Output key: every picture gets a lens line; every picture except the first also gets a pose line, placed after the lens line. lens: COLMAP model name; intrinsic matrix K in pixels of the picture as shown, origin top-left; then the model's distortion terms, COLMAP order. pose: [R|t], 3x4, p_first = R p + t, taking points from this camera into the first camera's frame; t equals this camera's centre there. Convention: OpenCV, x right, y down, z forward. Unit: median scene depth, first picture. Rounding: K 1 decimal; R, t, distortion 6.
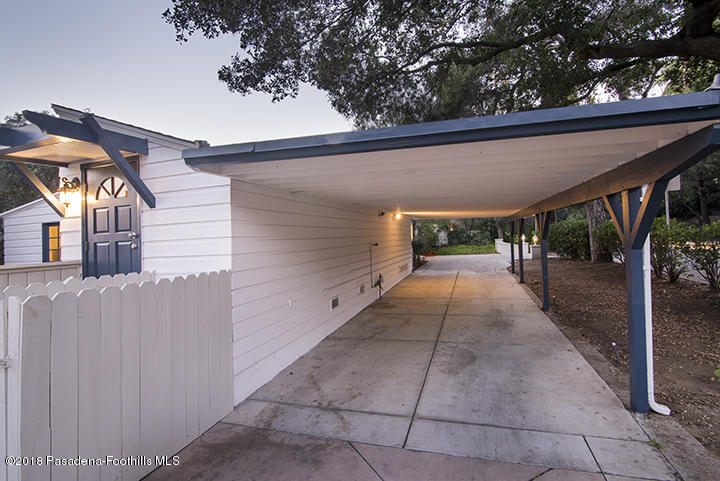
lens RADIAL K [[355.0, 0, 357.3], [0, 355.0, 226.7], [0, 0, 1]] dist [-0.020066, -0.001202]
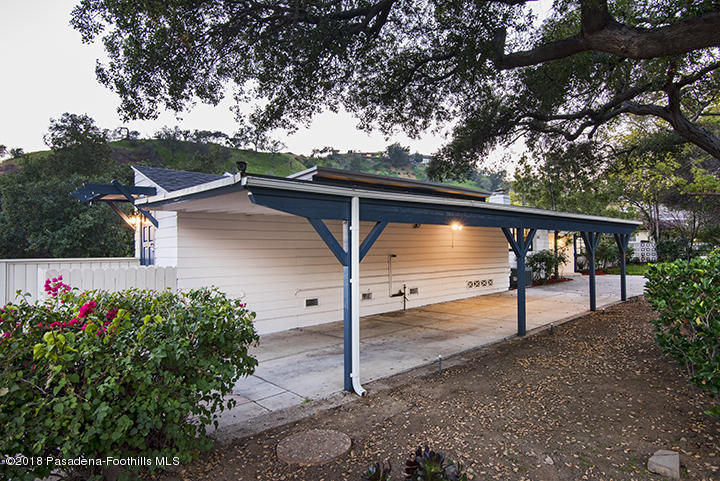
lens RADIAL K [[418.9, 0, 362.2], [0, 418.9, 240.1], [0, 0, 1]] dist [-0.020647, -0.000747]
pose [[0.876702, 0.024605, -0.480403, 1.197114], [-0.014450, 0.999587, 0.024827, -0.055433], [0.480816, -0.014824, 0.876696, -0.258834]]
